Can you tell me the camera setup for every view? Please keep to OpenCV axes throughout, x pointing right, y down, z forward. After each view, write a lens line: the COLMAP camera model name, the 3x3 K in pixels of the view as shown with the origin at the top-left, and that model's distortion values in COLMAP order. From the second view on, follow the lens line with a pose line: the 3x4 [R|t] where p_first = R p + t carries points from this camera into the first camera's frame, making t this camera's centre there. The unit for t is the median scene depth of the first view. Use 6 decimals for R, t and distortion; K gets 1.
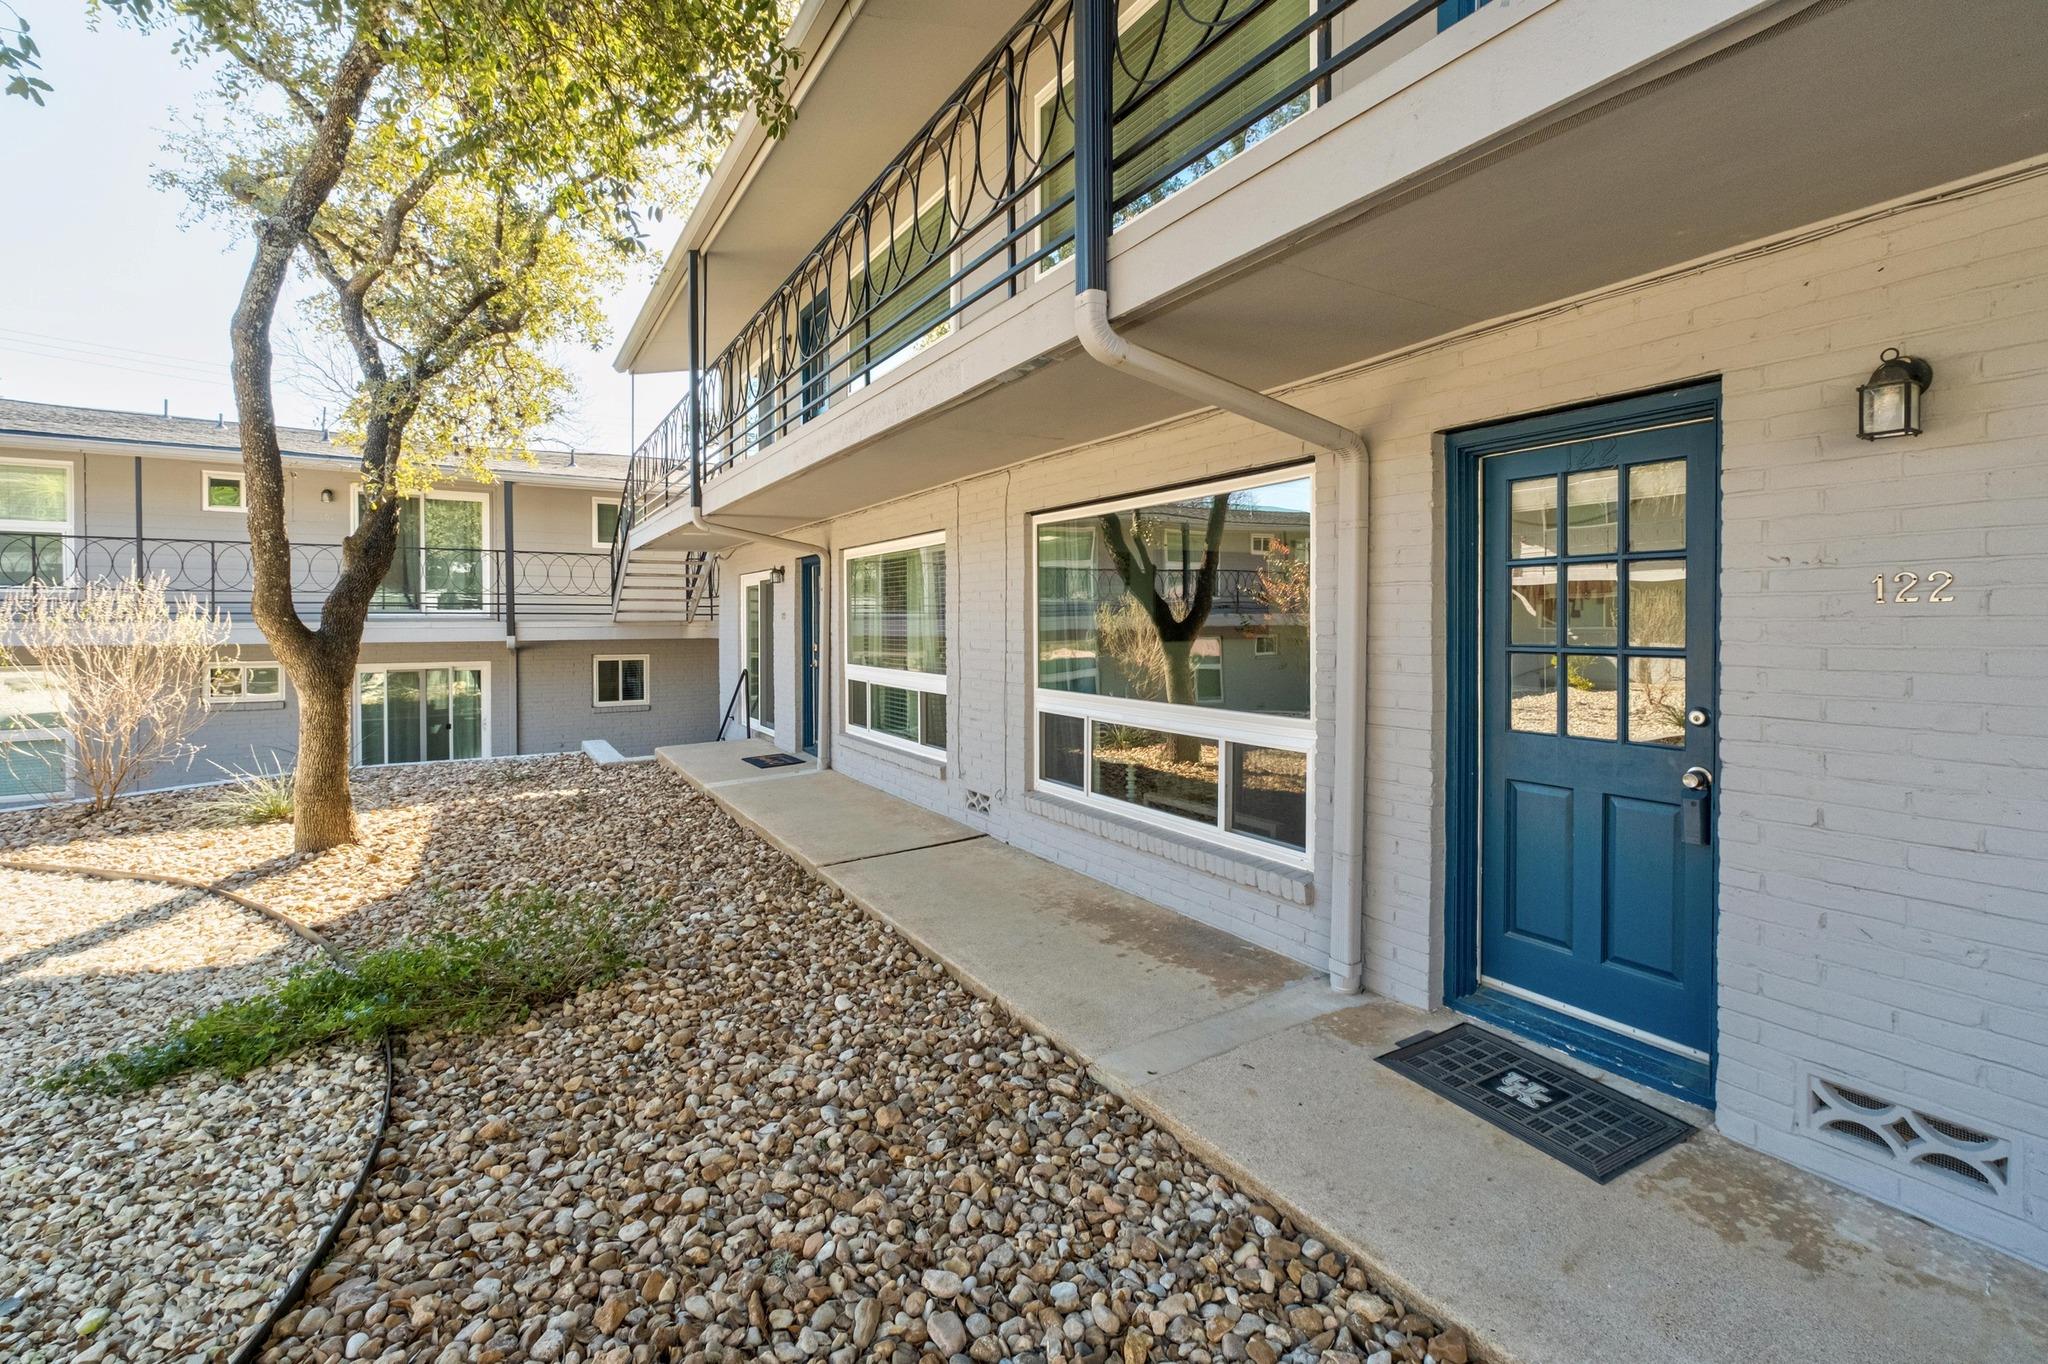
lens RADIAL K [[872.6, 0, 1094.8], [0, 872.6, 631.2], [0, 0, 1]] dist [-0.001288, 0.000494]
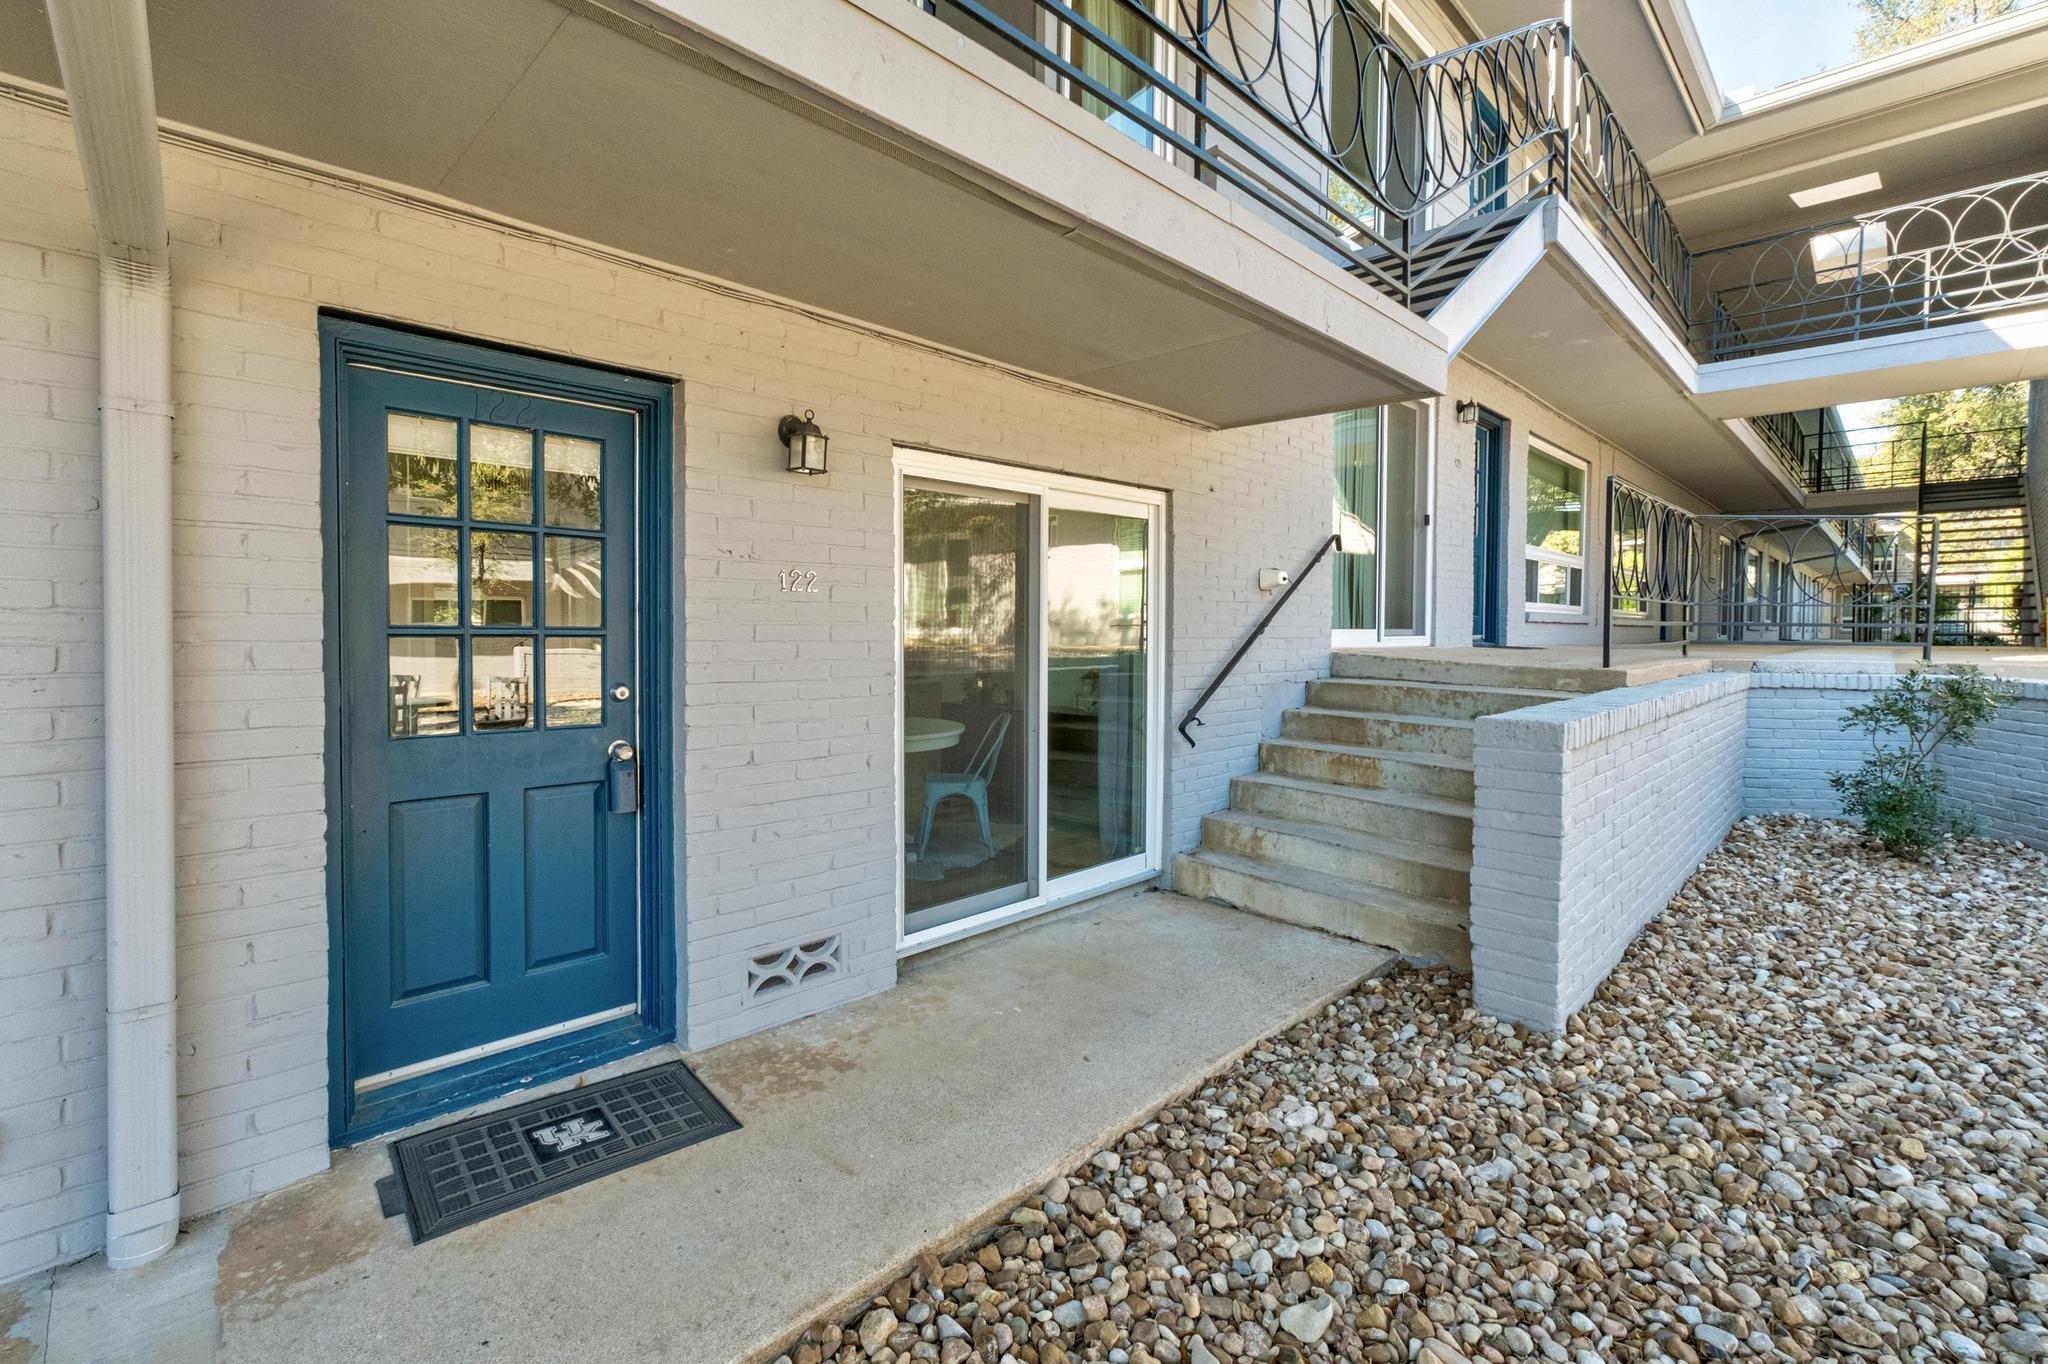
lens RADIAL K [[888.2, 0, 994.7], [0, 888.2, 651.8], [0, 0, 1]] dist [-0.013502, 0.007843]
pose [[-0.142481, -0.022169, 0.989549, -0.393706], [0.002000, 0.999741, 0.022686, 0.023919], [-0.989796, 0.005211, -0.142399, 0.645806]]
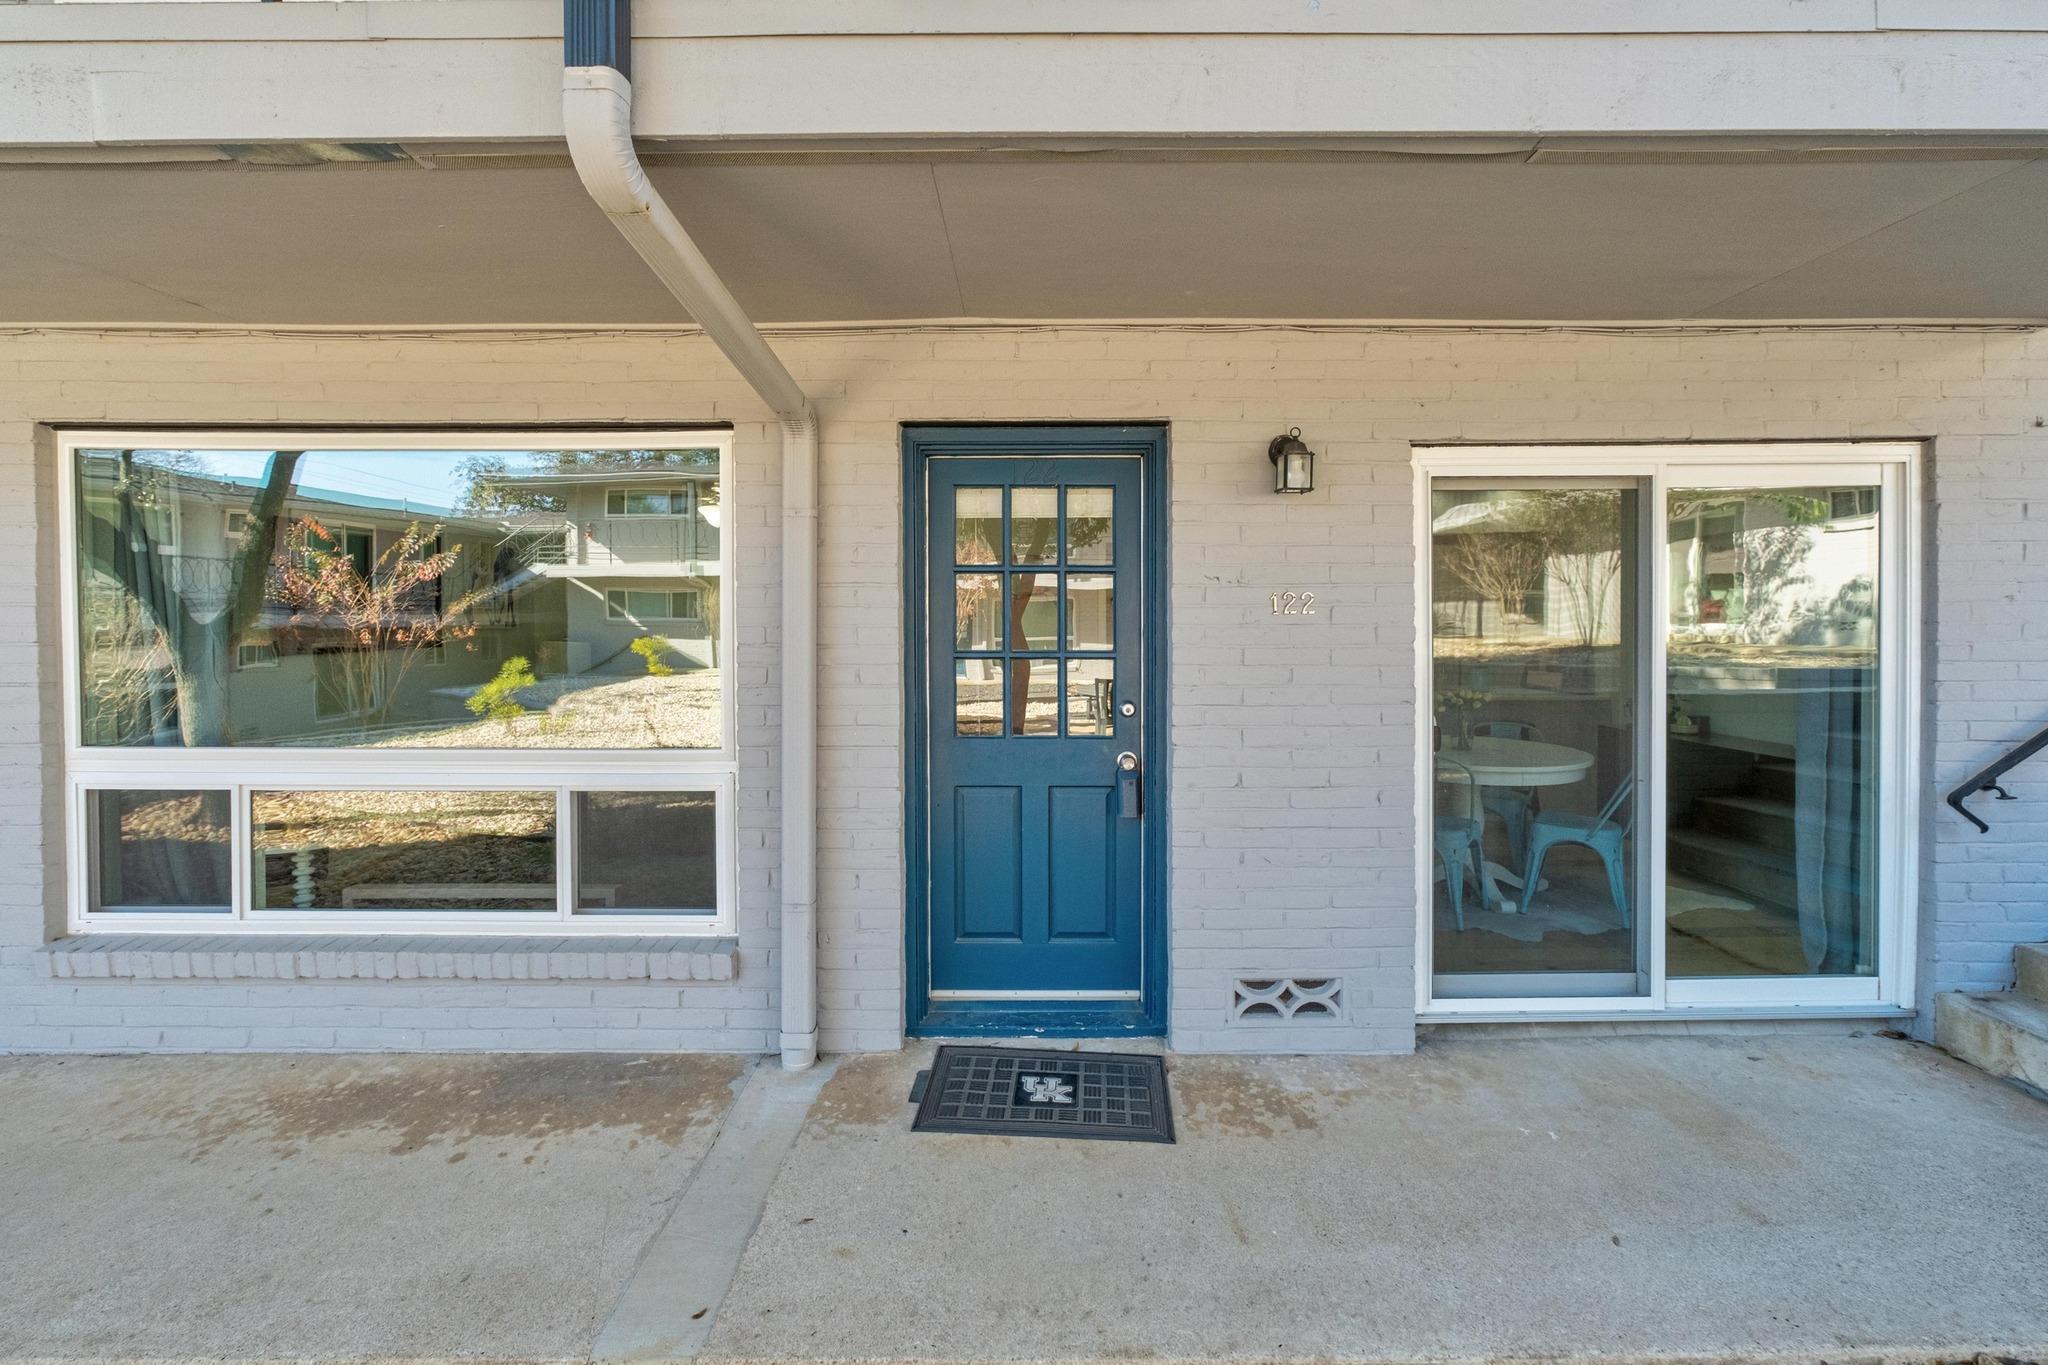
lens RADIAL K [[843.5, 0, 1028.7], [0, 843.5, 635.3], [0, 0, 1]] dist [-0.022290, 0.009262]
pose [[0.578539, -0.009517, 0.815600, -0.285261], [0.007688, 0.999951, 0.006214, -0.008069], [-0.815619, 0.002675, 0.578583, 0.412836]]
